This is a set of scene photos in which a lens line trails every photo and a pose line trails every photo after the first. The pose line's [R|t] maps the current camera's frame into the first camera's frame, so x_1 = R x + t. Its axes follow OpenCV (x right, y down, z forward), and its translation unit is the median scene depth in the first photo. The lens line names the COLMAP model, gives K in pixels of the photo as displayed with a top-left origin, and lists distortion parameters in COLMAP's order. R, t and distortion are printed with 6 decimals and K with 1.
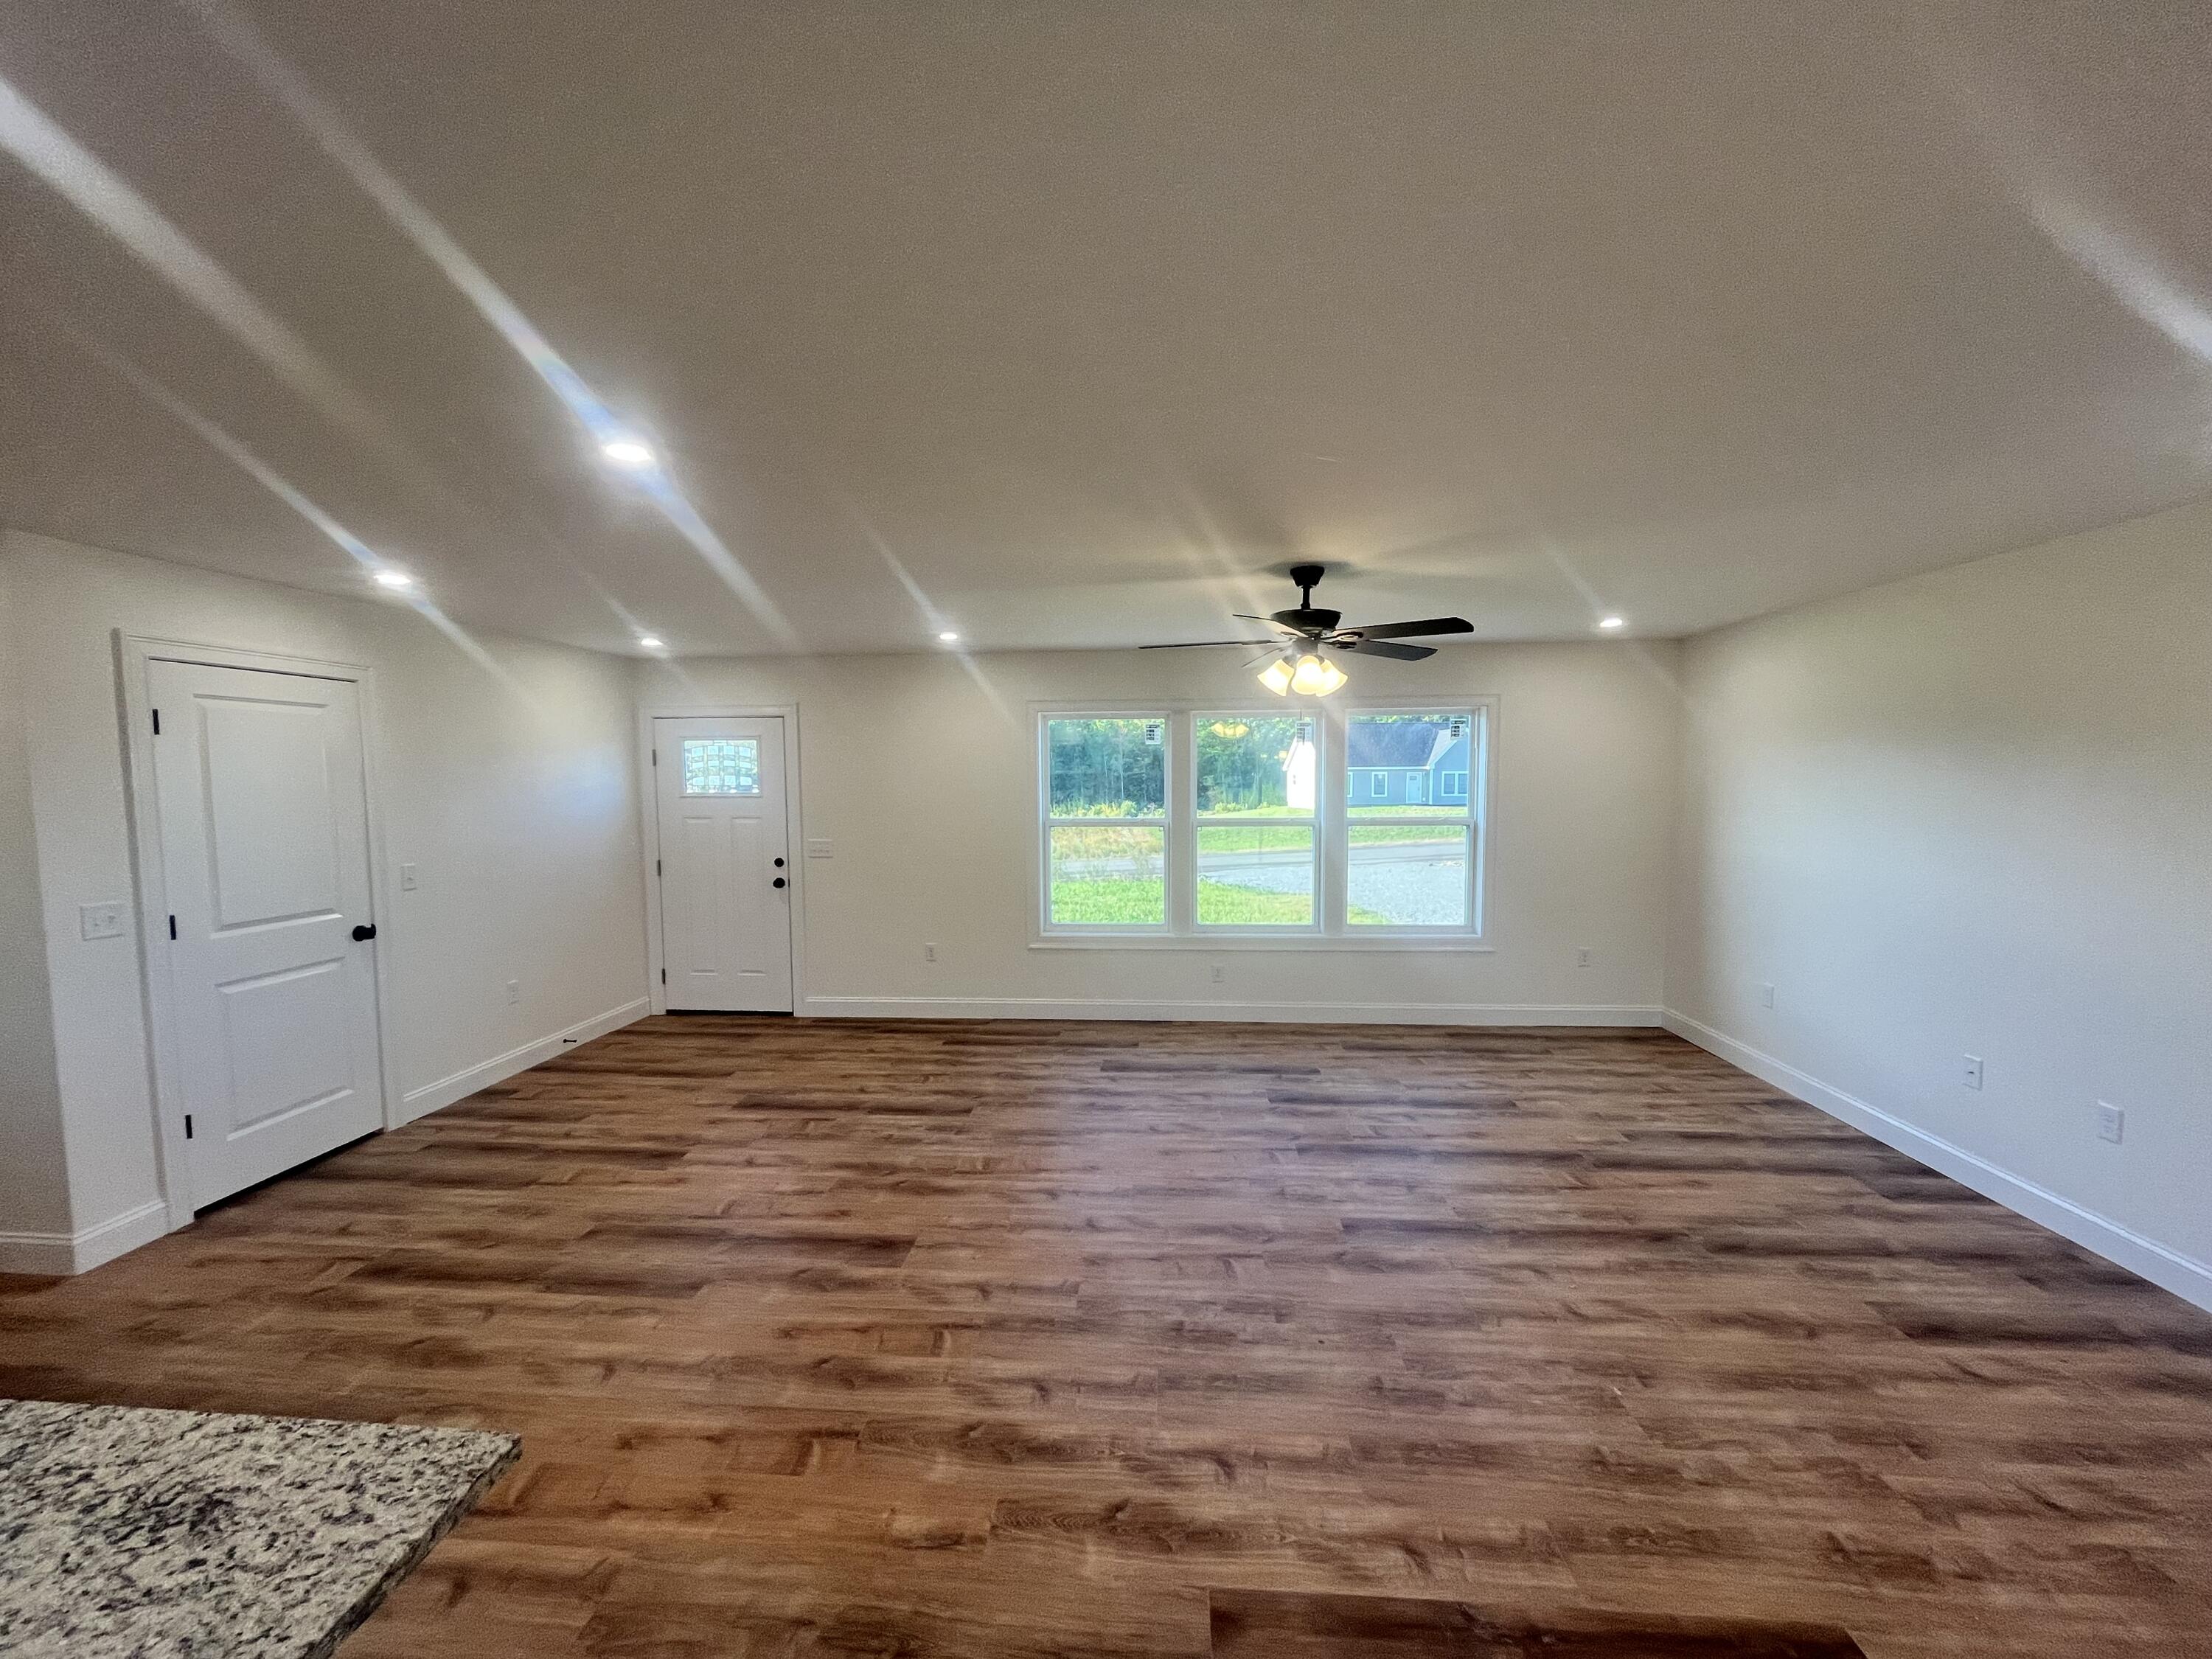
lens RADIAL K [[888.8, 0, 1106.9], [0, 888.8, 838.9], [0, 0, 1]] dist [-0.002337, -0.000406]
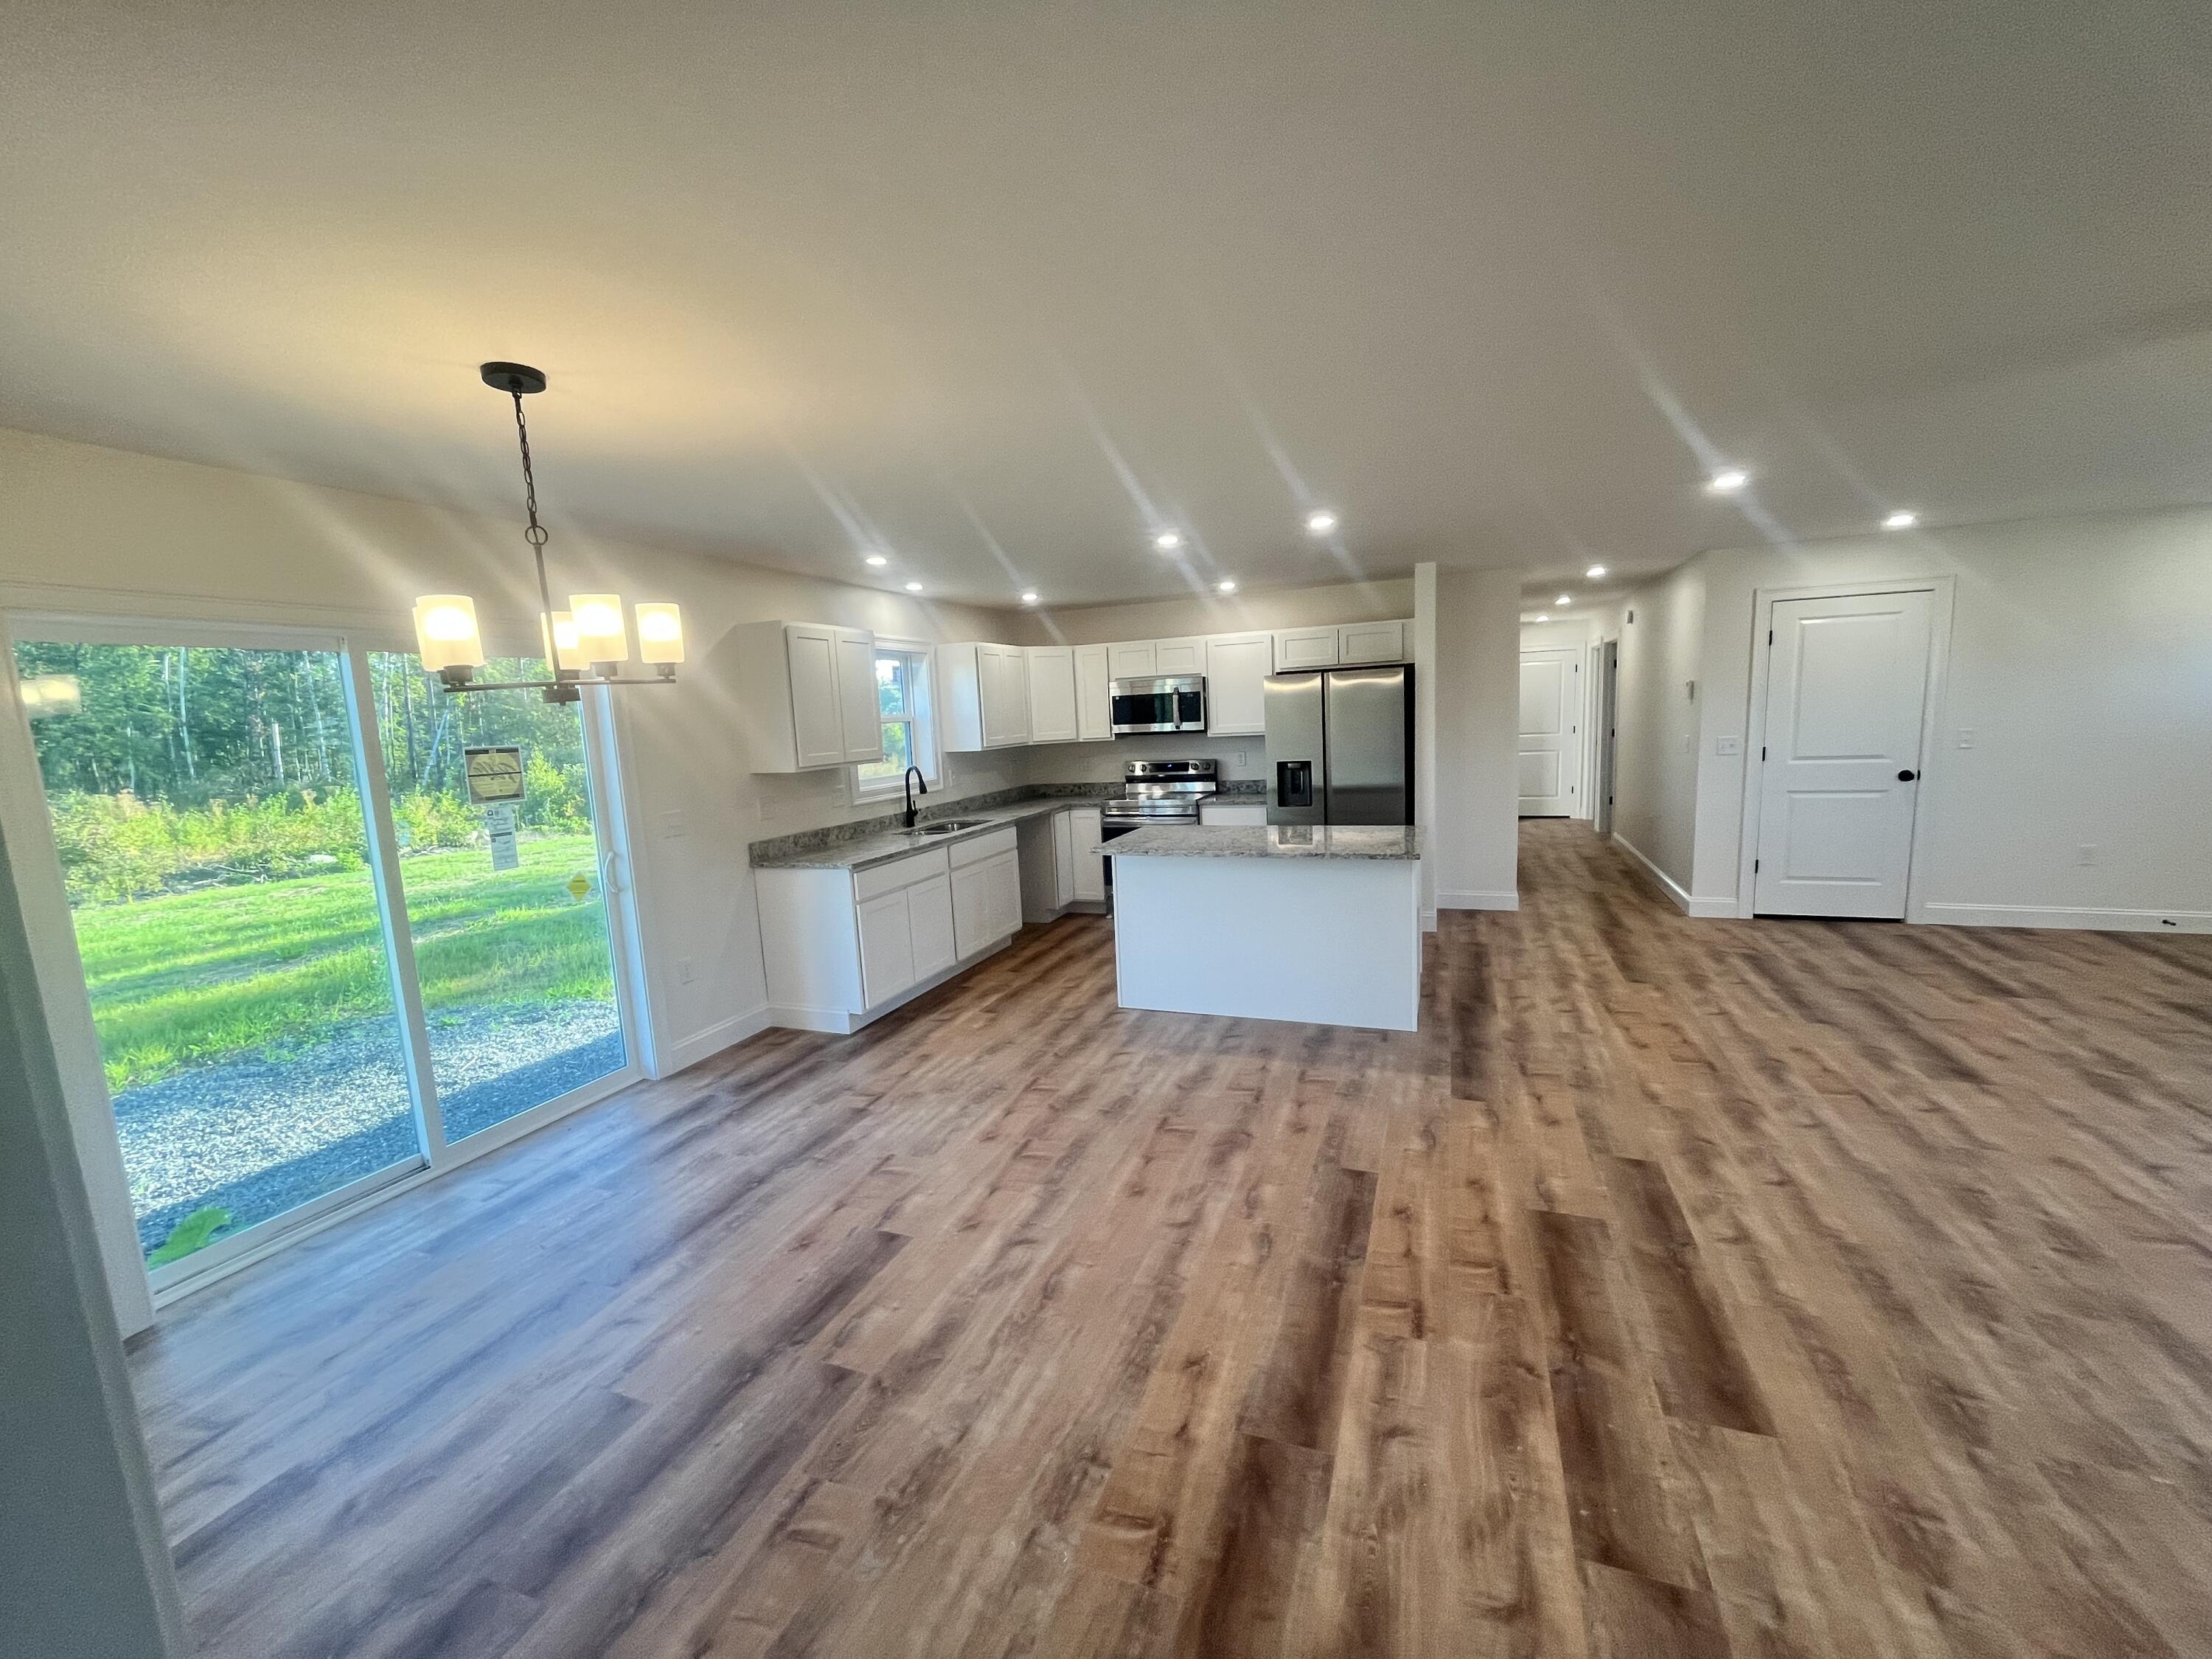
lens RADIAL K [[888.8, 0, 1106.9], [0, 888.8, 838.9], [0, 0, 1]] dist [-0.002337, -0.000406]
pose [[-0.287012, 0.156183, -0.945109, 0.947957], [-0.021132, 0.985347, 0.169250, -0.005723], [0.957694, 0.068548, -0.279506, 0.216614]]
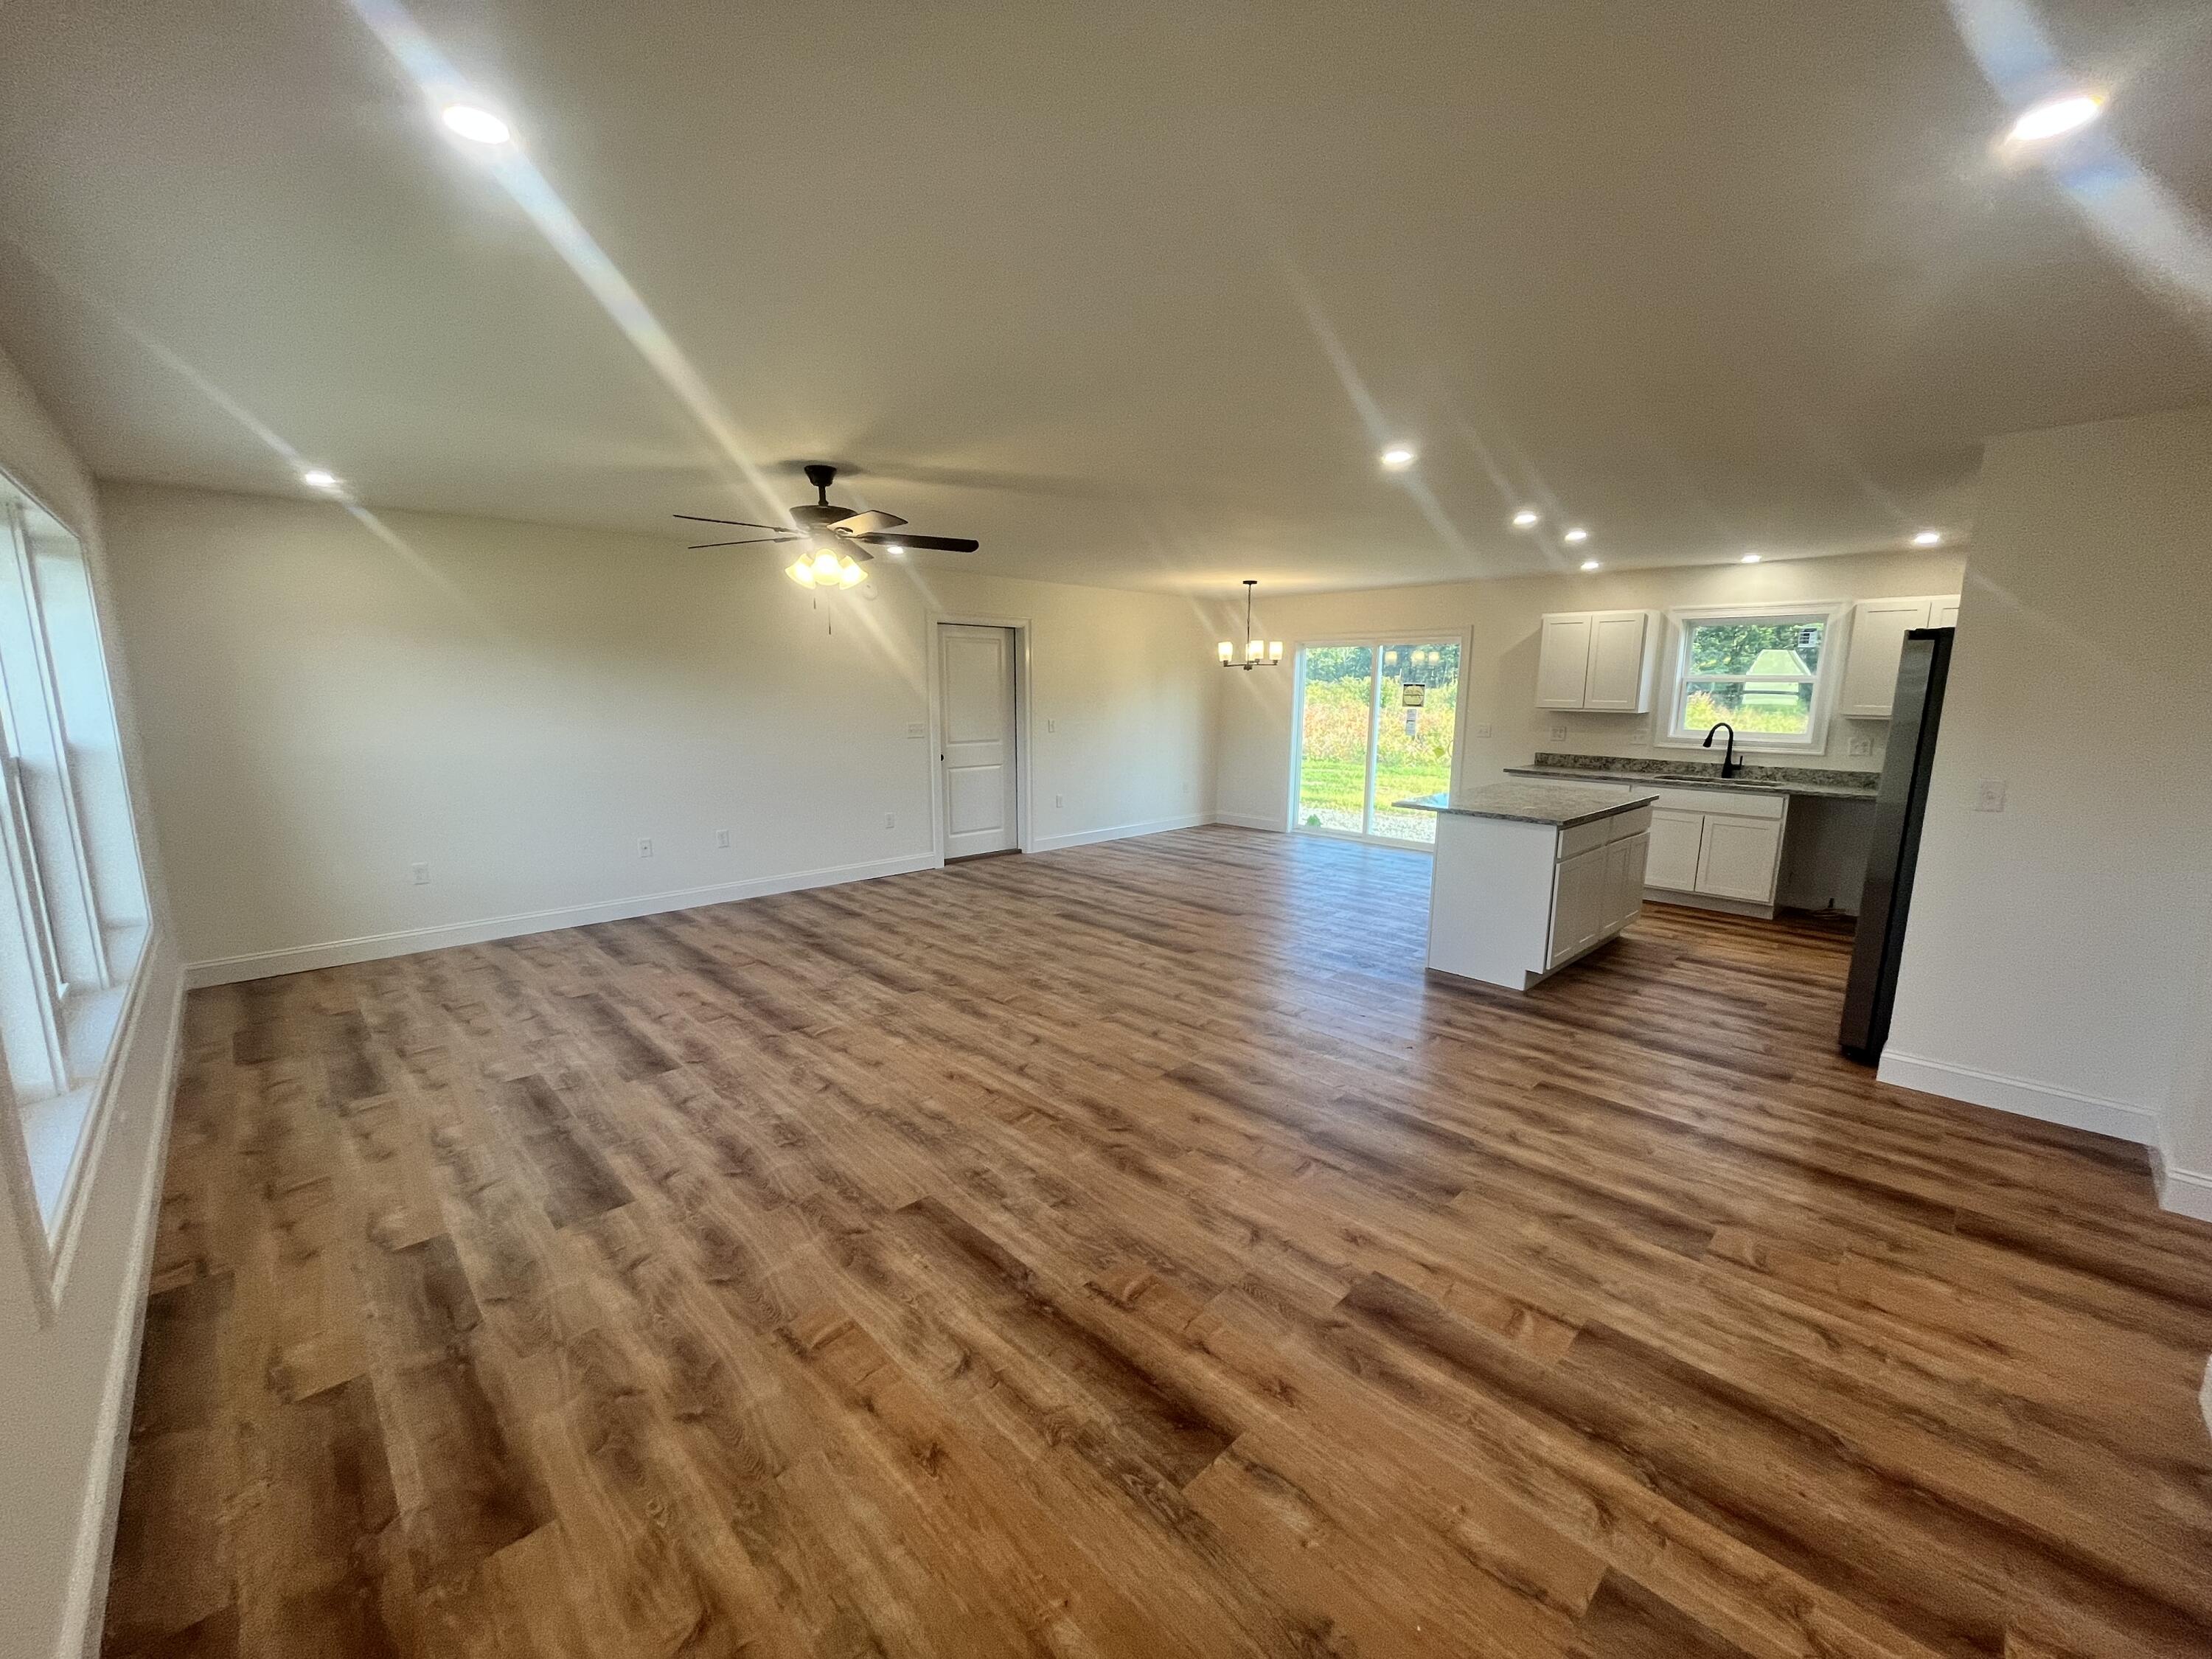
lens RADIAL K [[888.8, 0, 1106.9], [0, 888.8, 838.9], [0, 0, 1]] dist [-0.002337, -0.000406]
pose [[-0.748868, -0.112959, 0.653021, -0.766095], [0.047515, 0.973679, 0.222915, -0.086839], [-0.661013, 0.197963, -0.723790, 1.593076]]
